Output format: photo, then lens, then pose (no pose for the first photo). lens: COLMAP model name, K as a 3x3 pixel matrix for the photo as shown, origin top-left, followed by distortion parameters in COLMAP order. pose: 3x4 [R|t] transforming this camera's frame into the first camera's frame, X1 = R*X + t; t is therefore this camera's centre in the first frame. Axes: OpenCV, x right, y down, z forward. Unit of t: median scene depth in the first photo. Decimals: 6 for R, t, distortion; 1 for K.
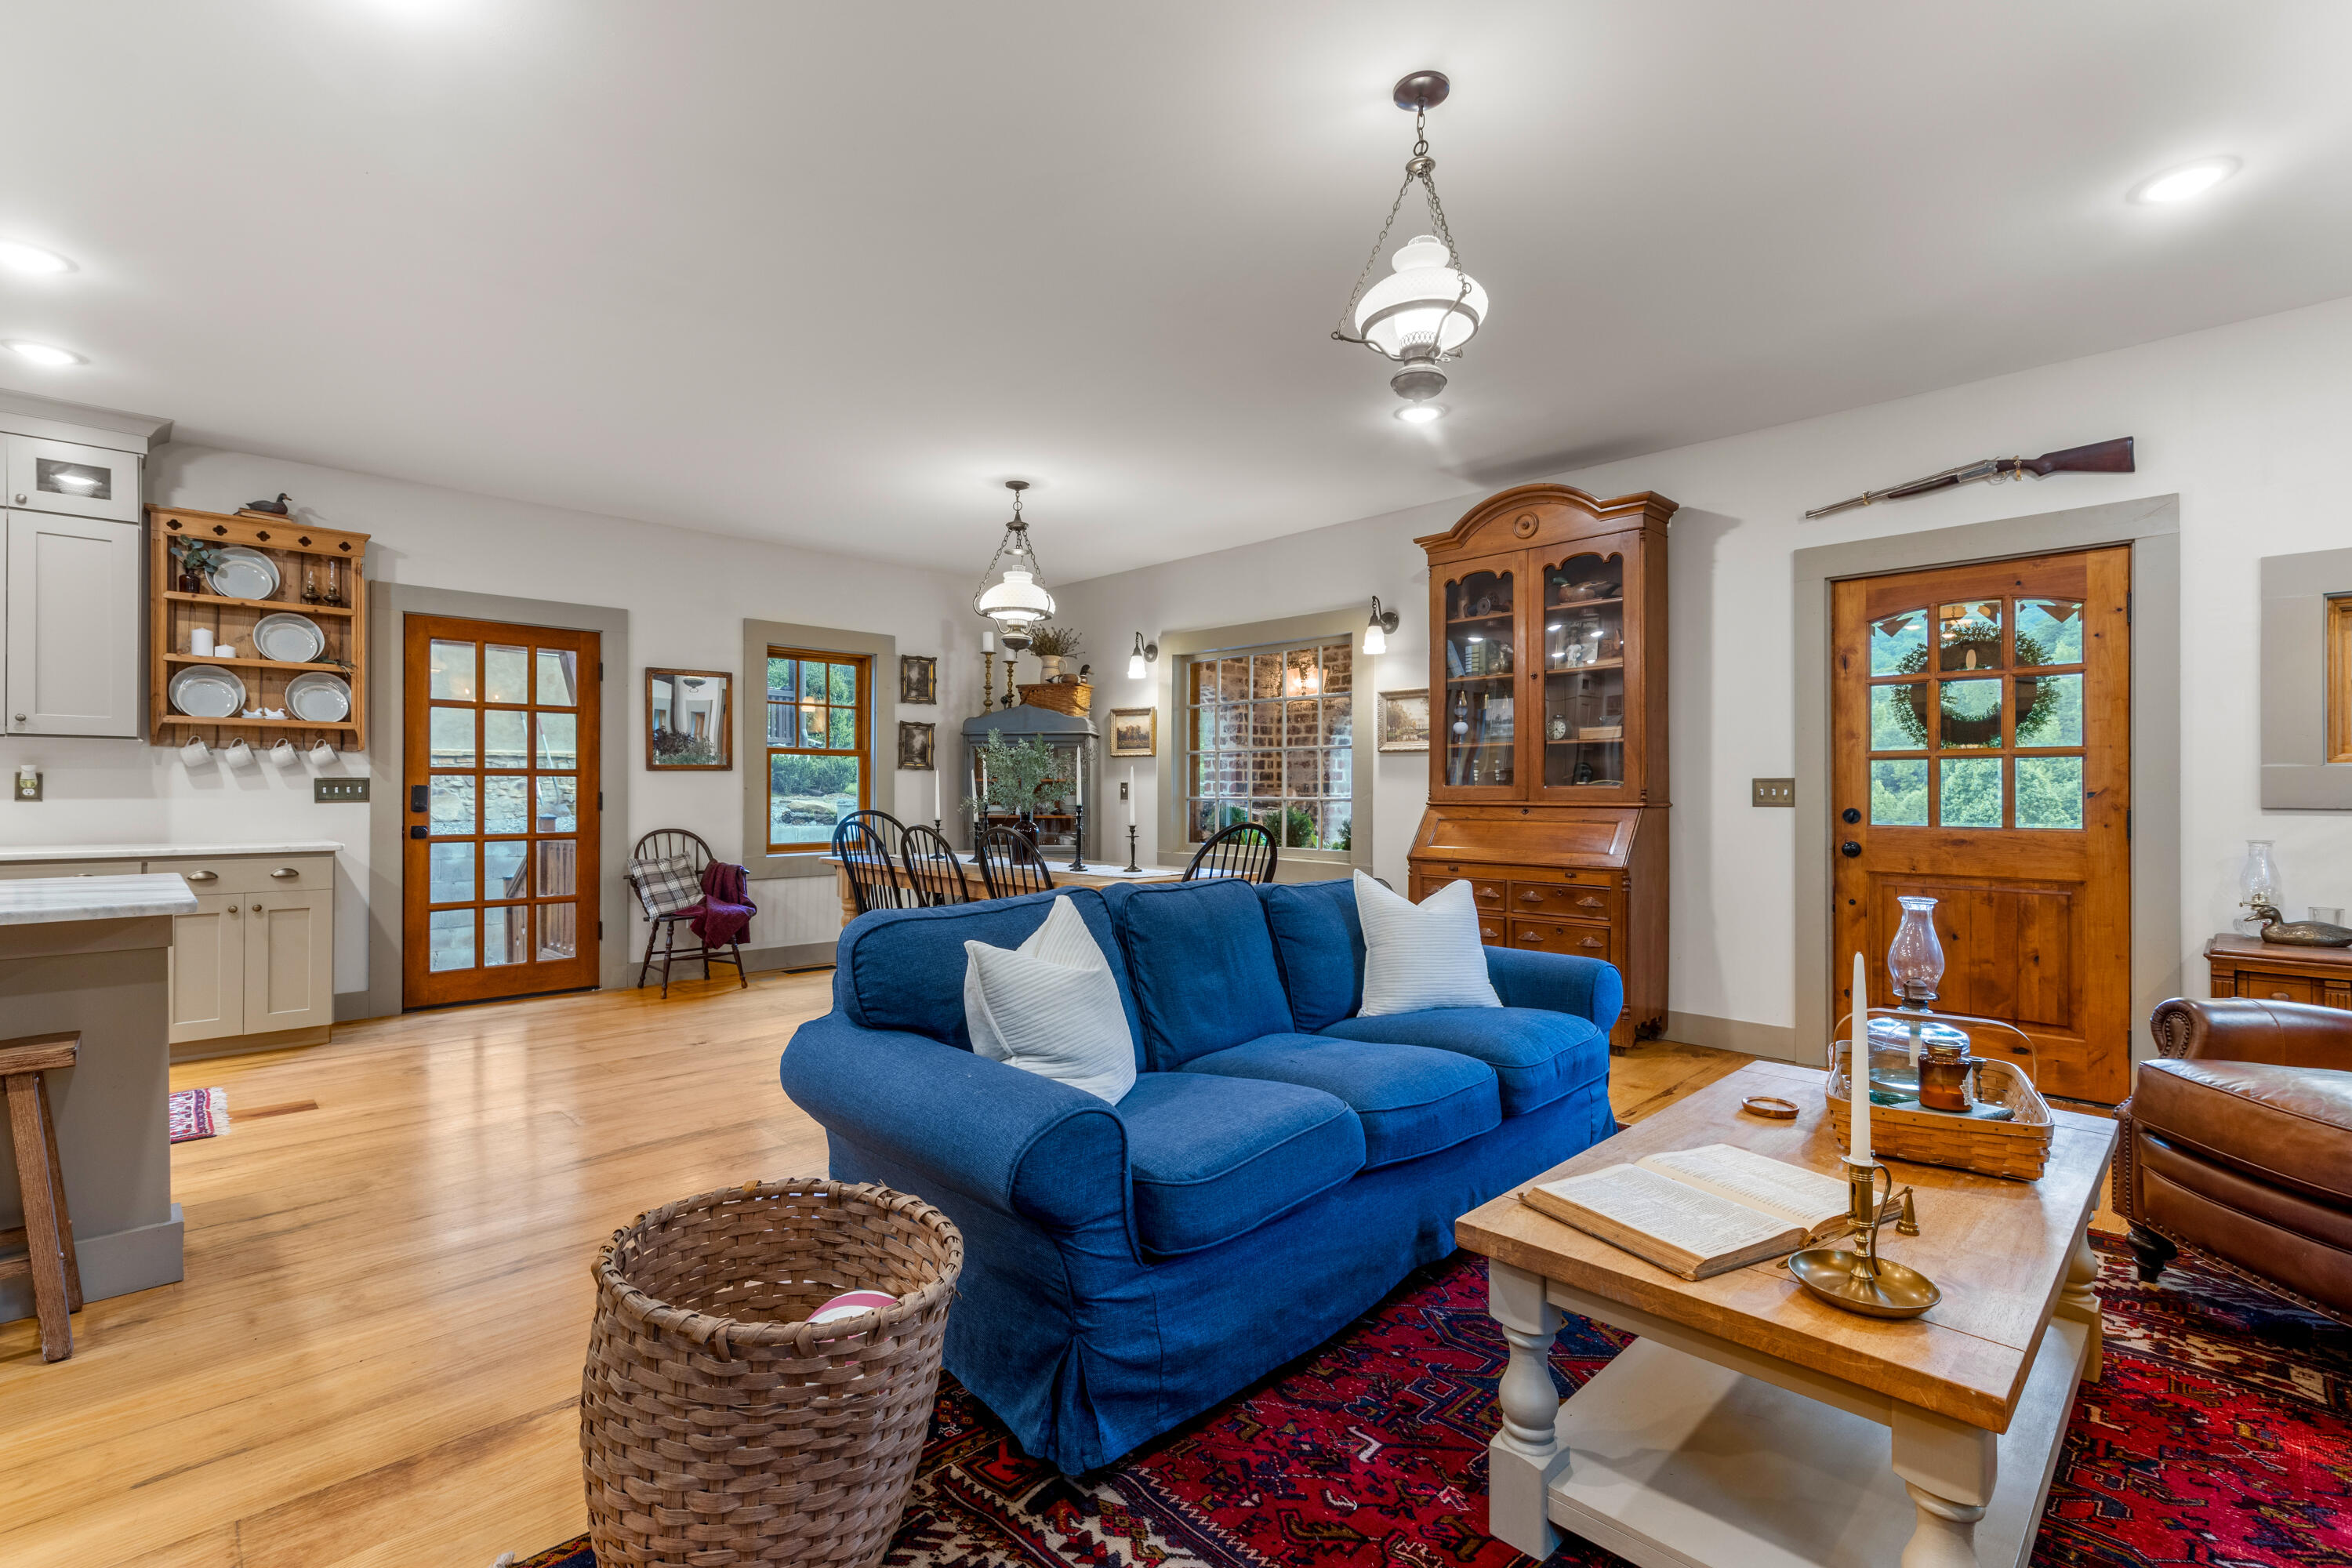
lens RADIAL K [[1070.2, 0, 1182.8], [0, 1070.2, 792.6], [0, 0, 1]] dist [0.002887, 0.000472]
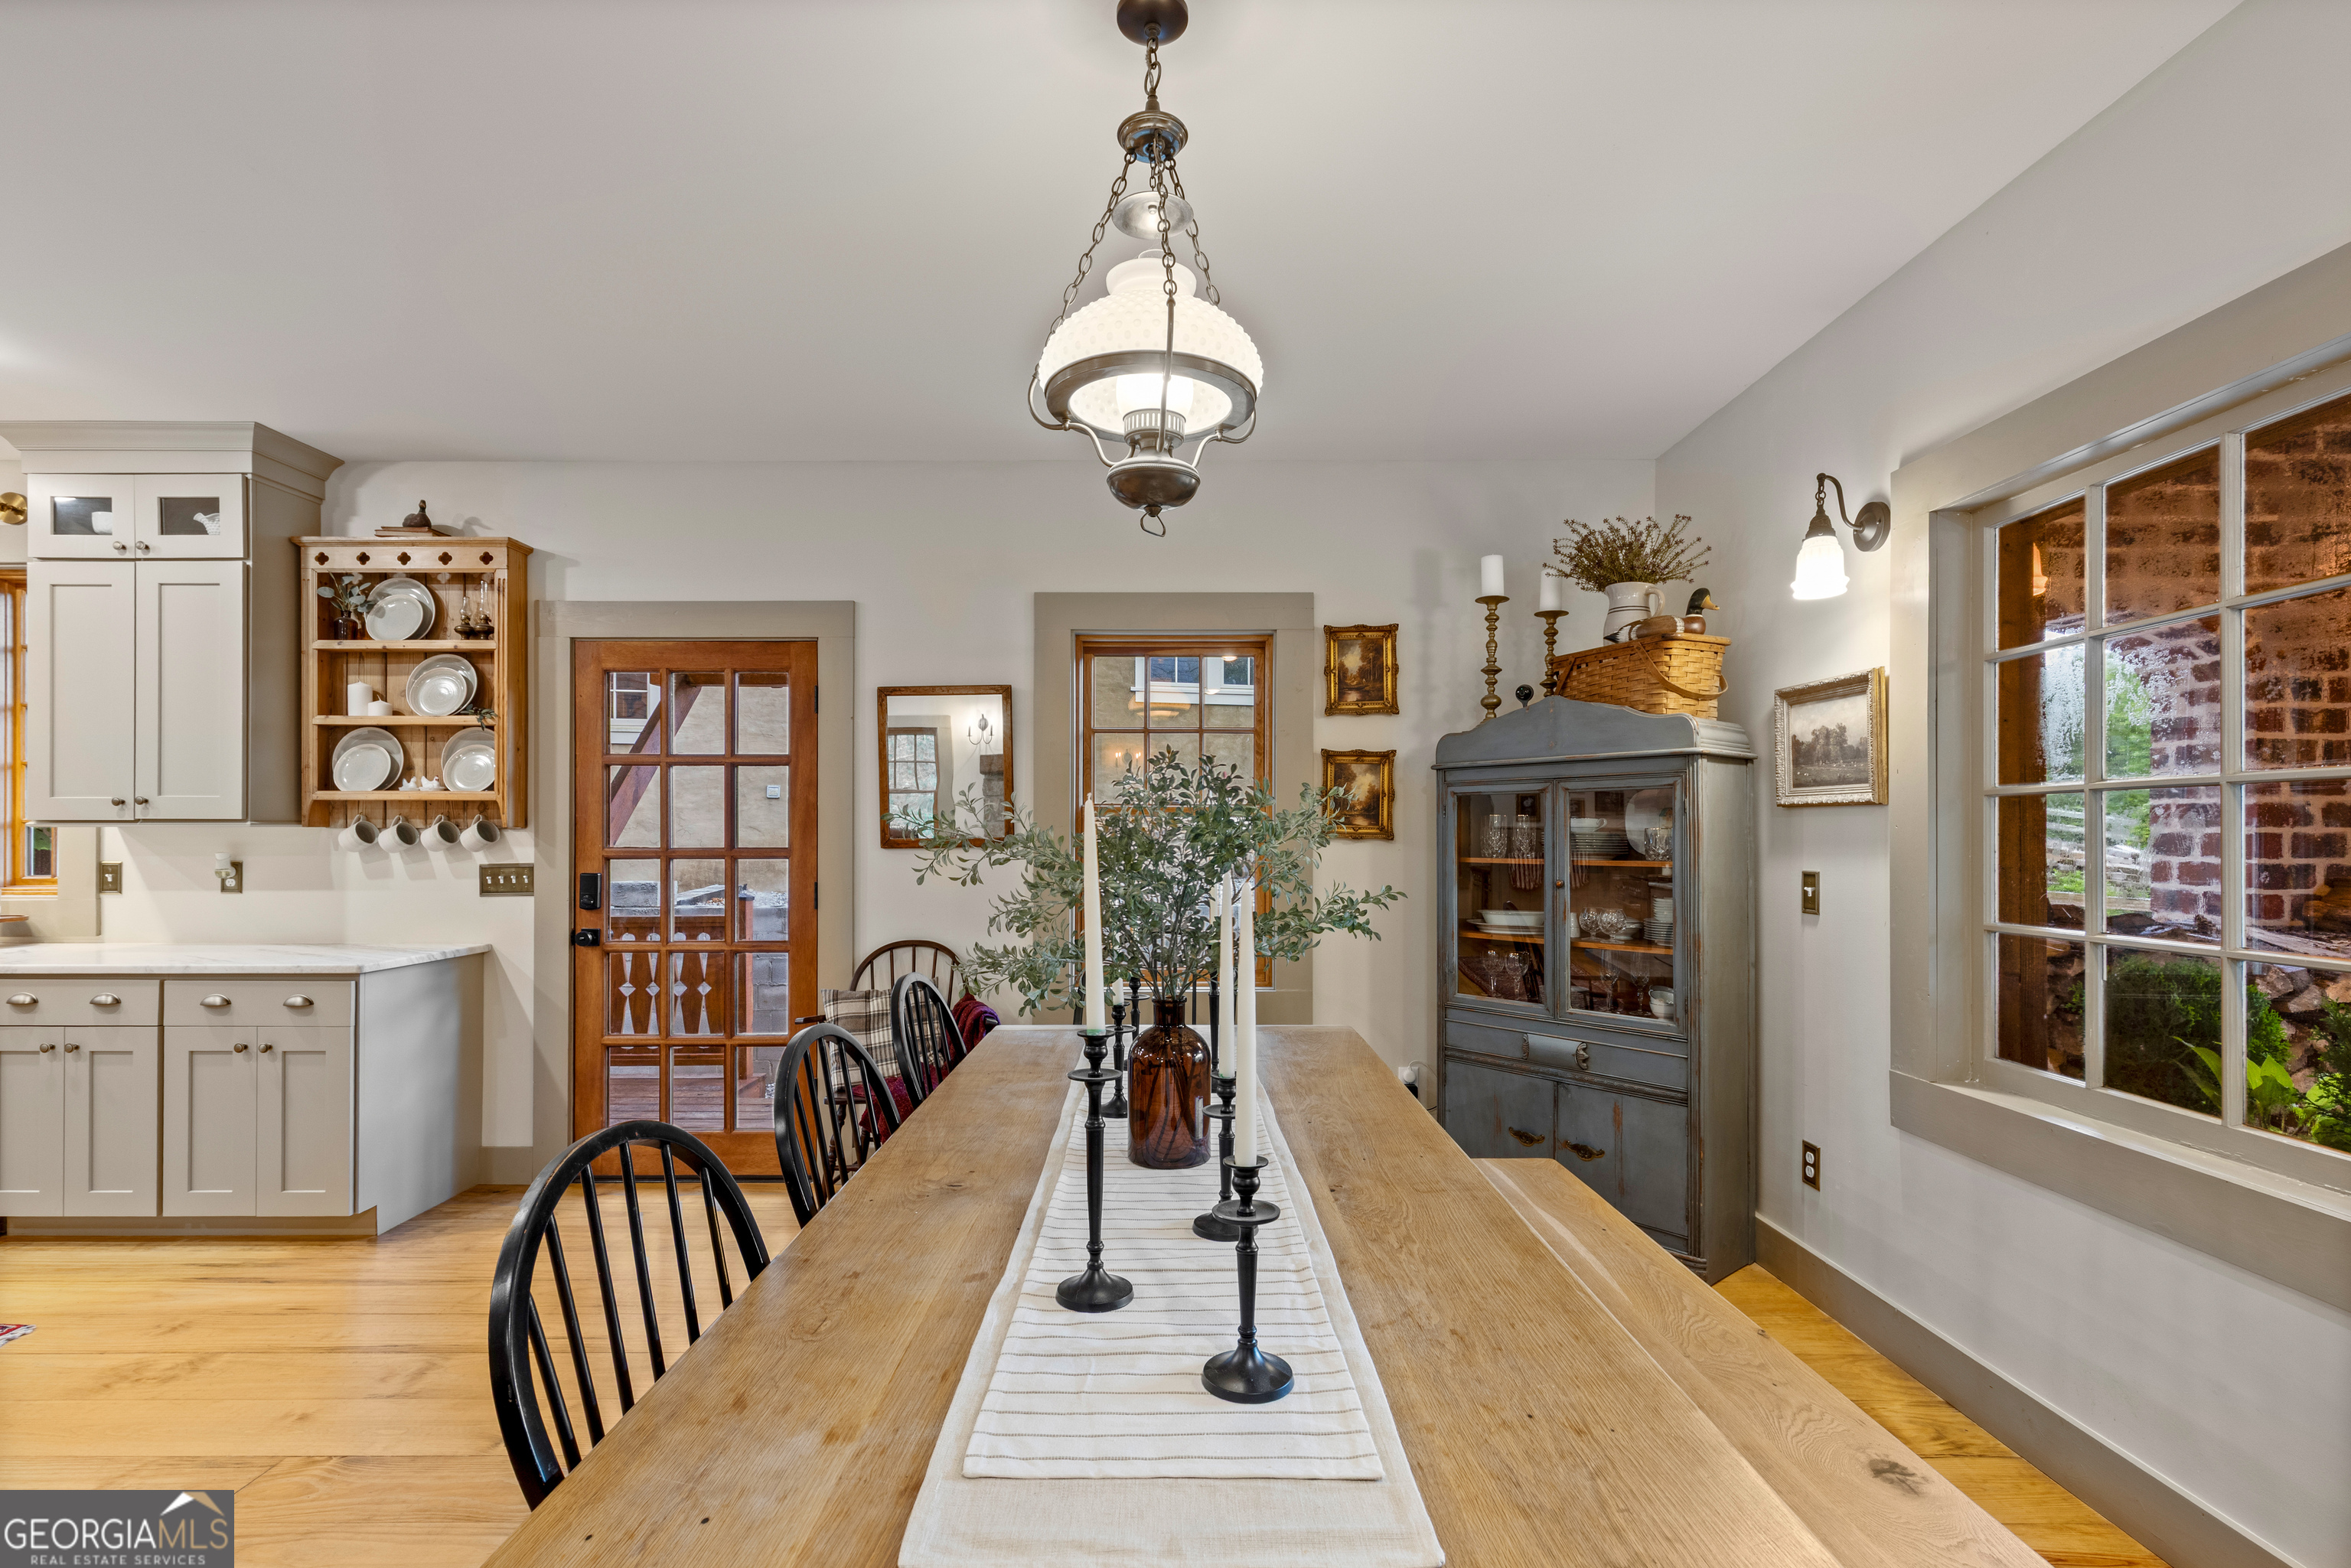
lens RADIAL K [[1069.8, 0, 1158.3], [0, 1069.8, 832.5], [0, 0, 1]] dist [0.002887, 0.000472]
pose [[0.701285, -0.003629, -0.712872, 0.088790], [0.001254, 0.999992, -0.003857, -0.034116], [0.712880, 0.001811, 0.701284, 0.831393]]
